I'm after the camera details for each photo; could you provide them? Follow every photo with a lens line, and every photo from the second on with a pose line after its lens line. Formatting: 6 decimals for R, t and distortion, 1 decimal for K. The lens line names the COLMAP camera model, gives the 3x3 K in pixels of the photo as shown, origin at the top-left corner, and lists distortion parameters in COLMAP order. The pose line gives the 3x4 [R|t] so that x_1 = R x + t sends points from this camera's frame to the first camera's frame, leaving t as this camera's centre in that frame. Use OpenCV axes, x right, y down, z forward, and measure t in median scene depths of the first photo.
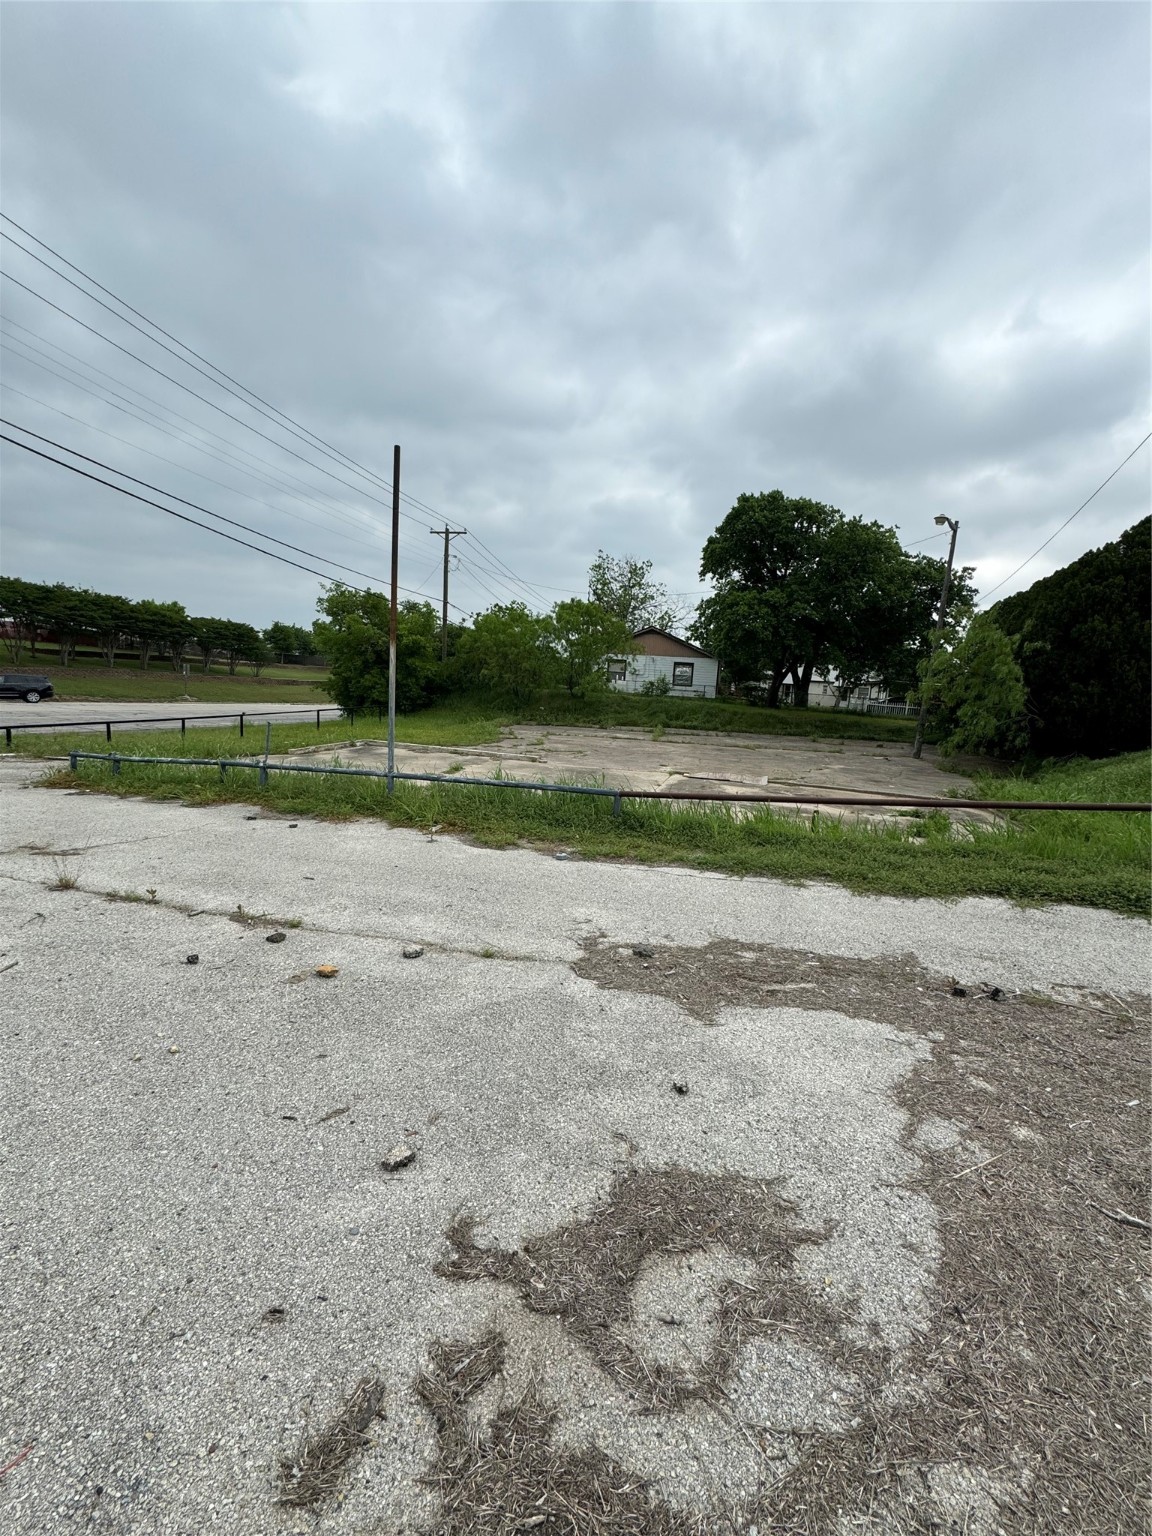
lens RADIAL K [[604.3, 0, 576.7], [0, 604.3, 759.4], [0, 0, 1]] dist [-0.000642, 0.000073]
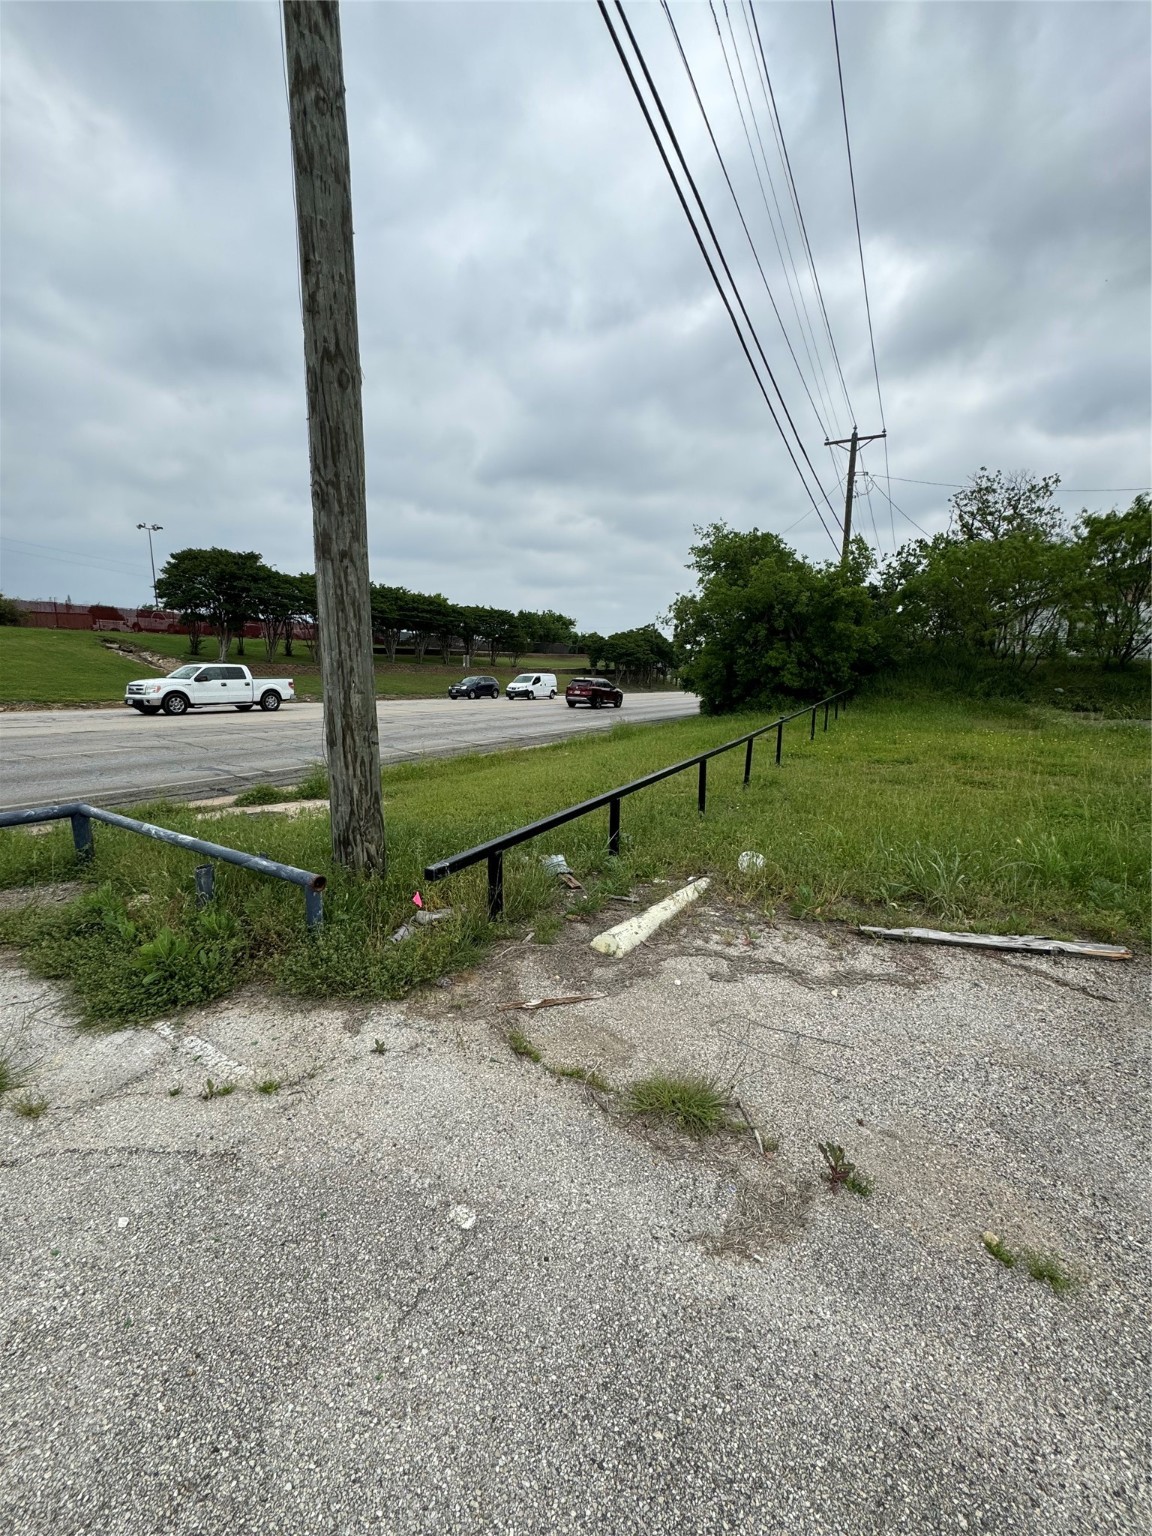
lens RADIAL K [[610.4, 0, 576.0], [0, 610.4, 768.0], [0, 0, 1]] dist [0.001768, 0.000118]
pose [[0.955451, 0.004971, -0.295109, -0.194223], [0.006190, 0.999301, 0.036874, -0.017426], [0.295086, -0.037058, 0.954752, 0.140494]]
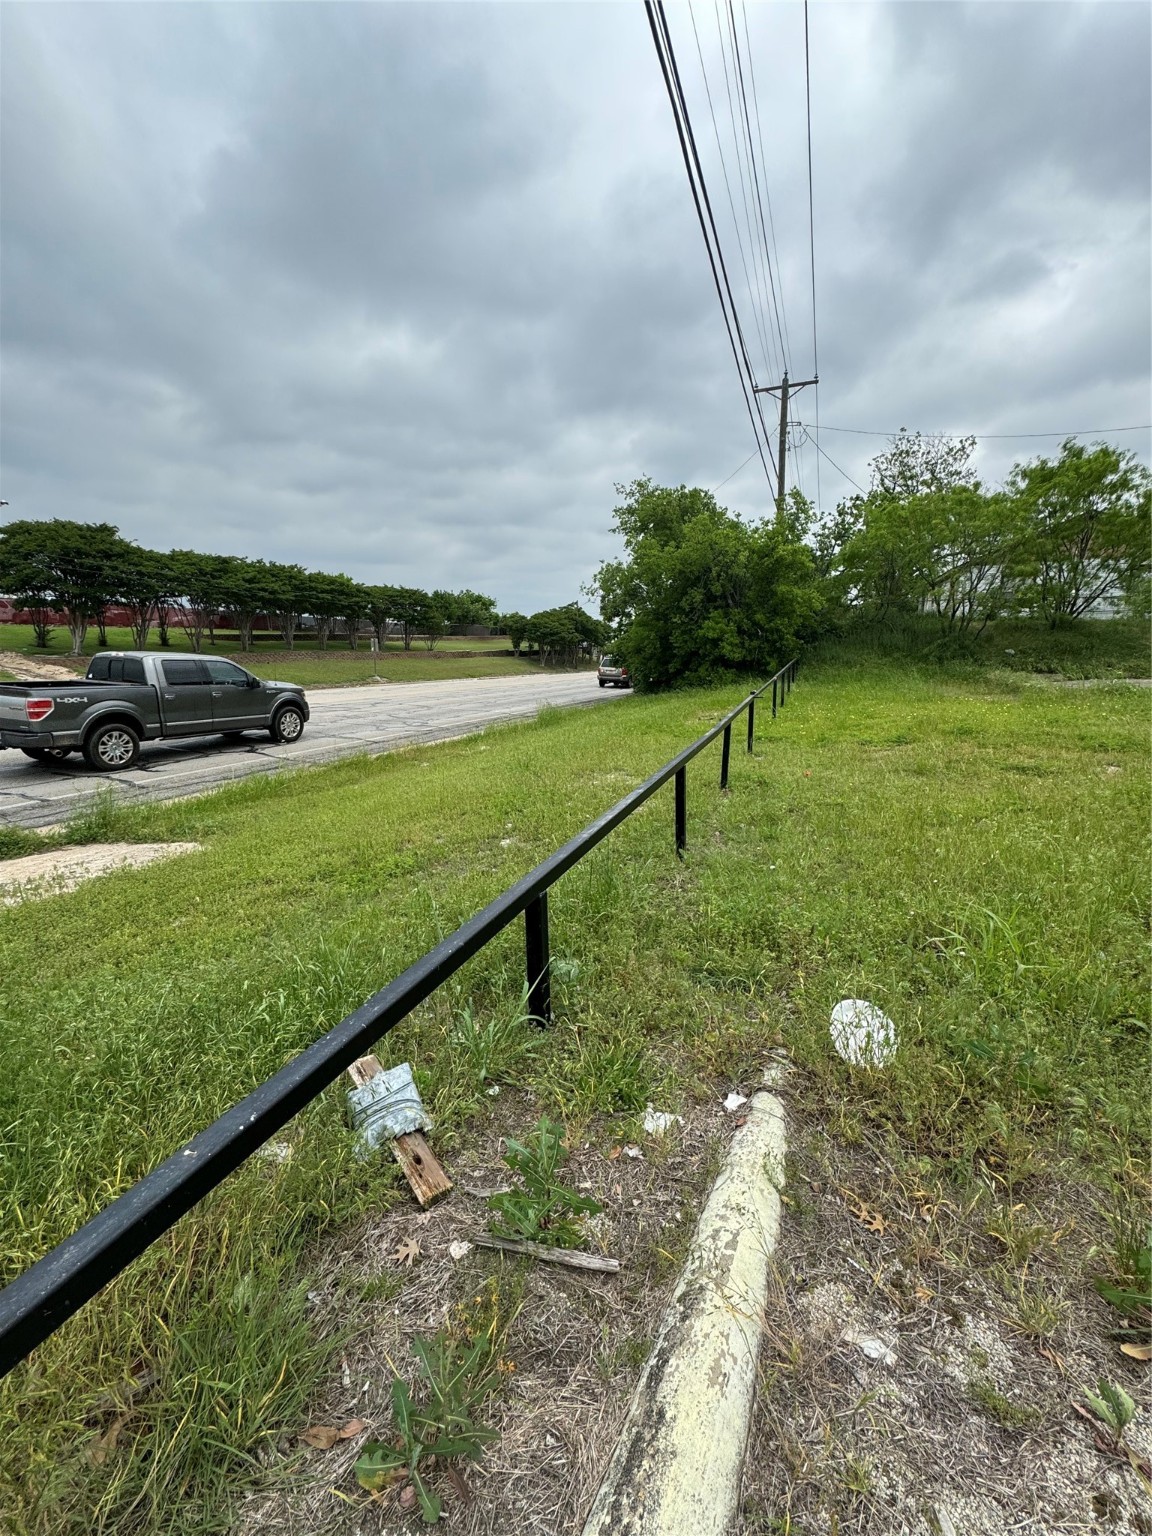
lens RADIAL K [[604.3, 0, 576.7], [0, 604.3, 759.4], [0, 0, 1]] dist [-0.000642, 0.000073]
pose [[0.982101, -0.043048, -0.183372, -0.207905], [0.054094, 0.996983, 0.055668, -0.020748], [0.180423, -0.064591, 0.981466, 0.203576]]
